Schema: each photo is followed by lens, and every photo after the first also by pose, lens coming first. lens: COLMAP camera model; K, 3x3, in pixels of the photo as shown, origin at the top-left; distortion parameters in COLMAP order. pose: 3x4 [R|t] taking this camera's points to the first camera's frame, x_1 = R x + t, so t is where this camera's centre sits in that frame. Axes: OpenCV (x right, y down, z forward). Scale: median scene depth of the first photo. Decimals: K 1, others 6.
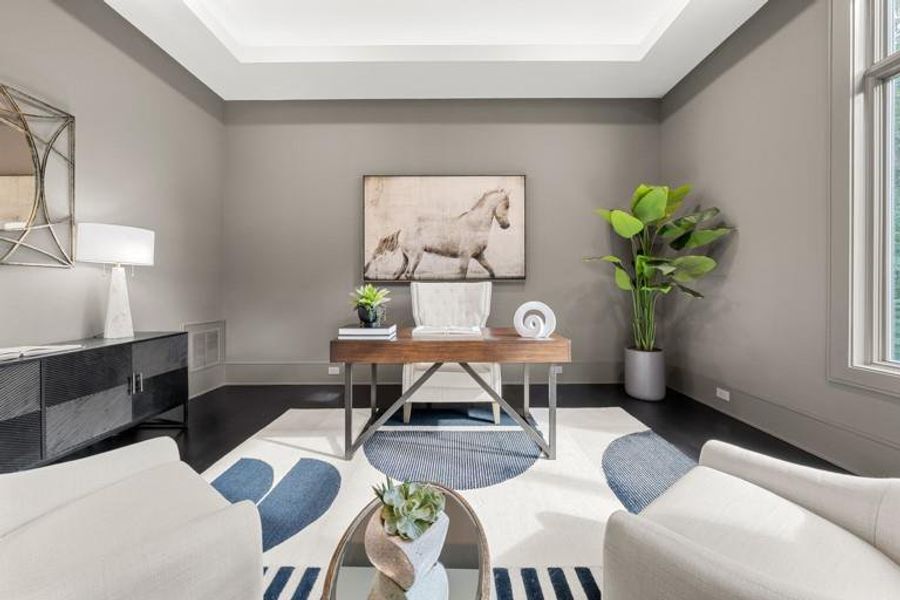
lens RADIAL K [[311.2, 0, 455.0], [0, 311.2, 289.0], [0, 0, 1]] dist [-0.000577, -0.000429]
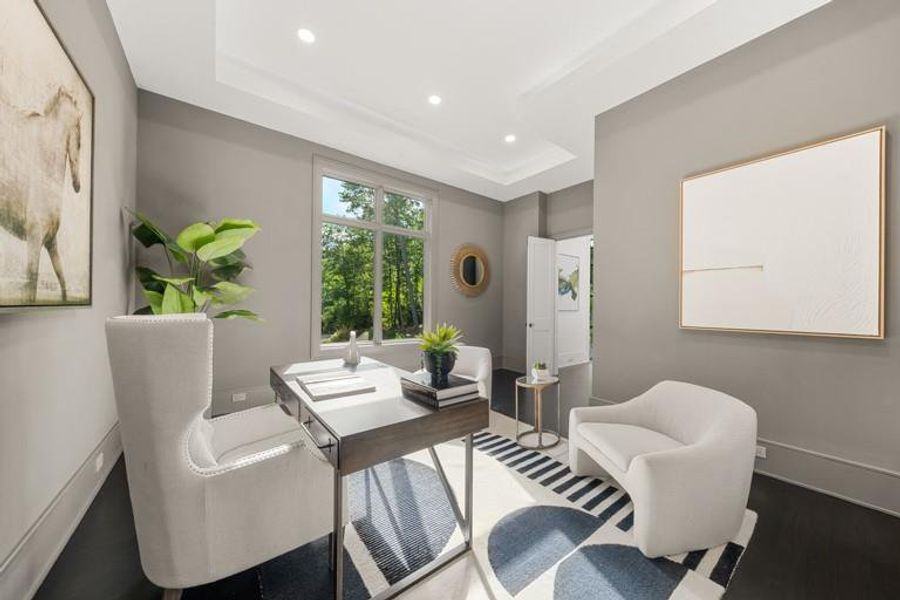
lens RADIAL K [[311.2, 0, 451.7], [0, 311.2, 304.3], [0, 0, 1]] dist [-0.000577, -0.000429]
pose [[-0.604248, 0.002010, 0.796794, -0.524123], [-0.004637, 0.999971, -0.006039, -0.032365], [-0.796783, -0.007344, -0.604221, 0.841905]]
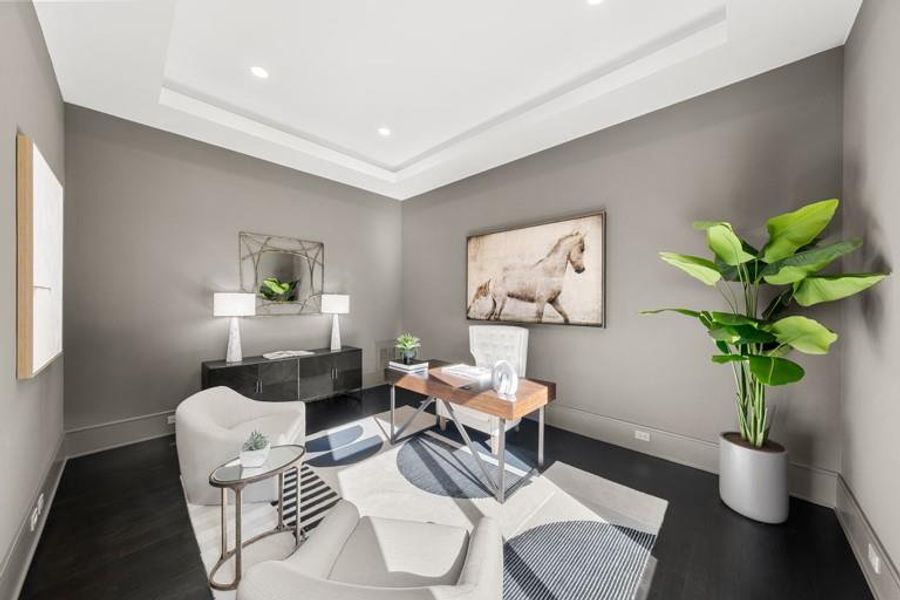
lens RADIAL K [[311.2, 0, 455.6], [0, 311.2, 302.9], [0, 0, 1]] dist [-0.000577, -0.000429]
pose [[0.732559, 0.014209, -0.680555, 0.538235], [-0.009106, 0.999897, 0.011074, -0.108992], [0.680643, -0.001916, 0.732613, 0.032532]]
